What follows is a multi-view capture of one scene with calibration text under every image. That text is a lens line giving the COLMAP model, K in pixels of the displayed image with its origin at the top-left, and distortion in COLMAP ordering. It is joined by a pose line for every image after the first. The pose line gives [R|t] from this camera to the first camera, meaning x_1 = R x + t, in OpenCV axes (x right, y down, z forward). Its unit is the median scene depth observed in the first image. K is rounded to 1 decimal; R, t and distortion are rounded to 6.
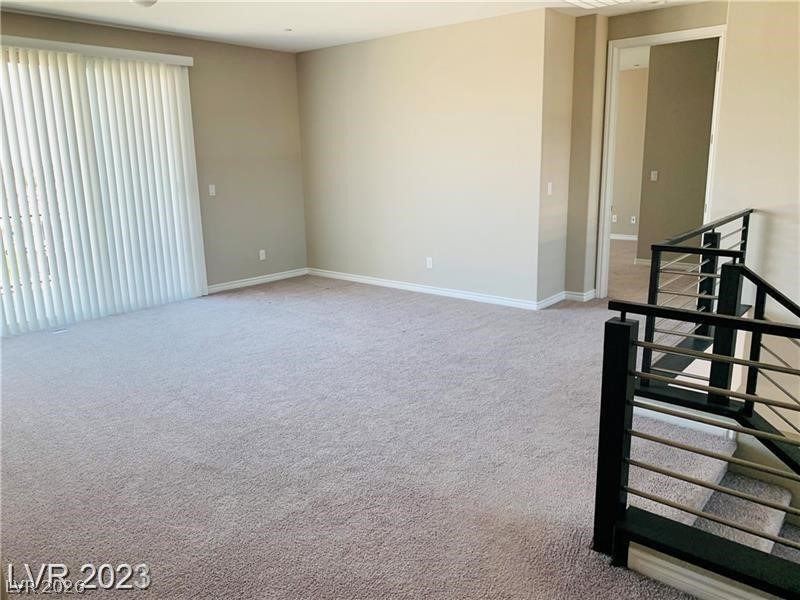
lens RADIAL K [[609.1, 0, 402.5], [0, 609.1, 298.3], [0, 0, 1]] dist [0.013495, -0.023161]
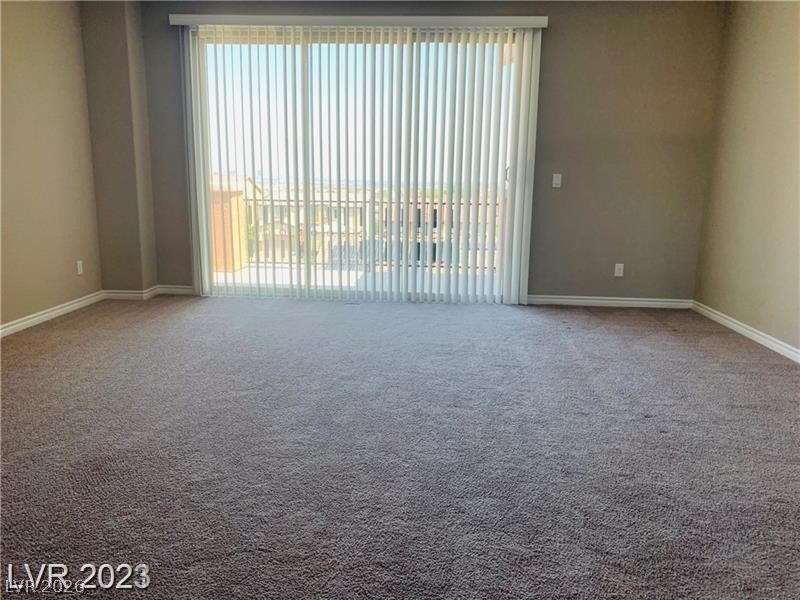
lens RADIAL K [[609.1, 0, 399.6], [0, 609.1, 298.6], [0, 0, 1]] dist [0.013495, -0.023161]
pose [[0.584490, 0.182088, -0.790706, 0.260568], [-0.209090, 0.975384, 0.070058, -0.039184], [0.783998, 0.124380, 0.608174, 0.390853]]
